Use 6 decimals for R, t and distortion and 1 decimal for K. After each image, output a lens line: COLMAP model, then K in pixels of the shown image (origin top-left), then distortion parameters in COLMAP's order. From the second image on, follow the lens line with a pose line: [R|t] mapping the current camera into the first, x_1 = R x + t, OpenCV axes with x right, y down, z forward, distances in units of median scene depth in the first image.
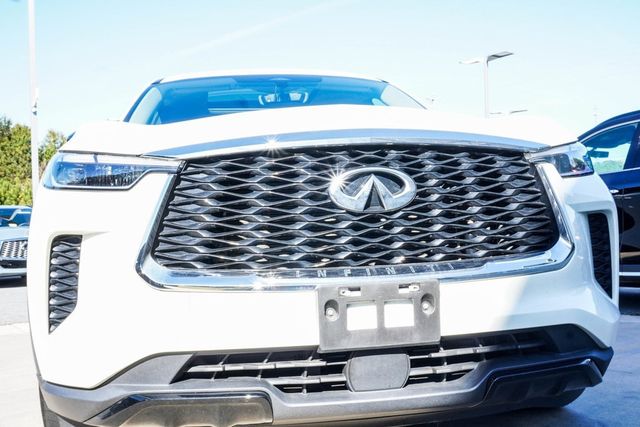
lens RADIAL K [[716.8, 0, 320.0], [0, 716.8, 213.5], [0, 0, 1]] dist [-0.007820, -0.019102]
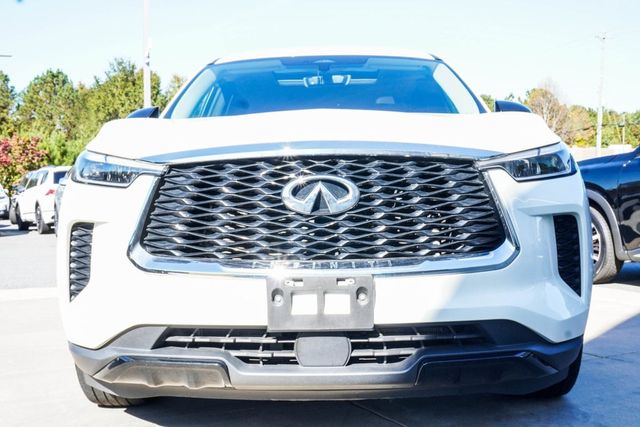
lens RADIAL K [[811.3, 0, 320.0], [0, 811.3, 213.5], [0, 0, 1]] dist [0.000375, 0.010011]
pose [[0.980561, 0.033092, -0.193404, 0.323549], [-0.021124, 0.997751, 0.063620, -0.085563], [0.195075, -0.058298, 0.979054, -0.278583]]
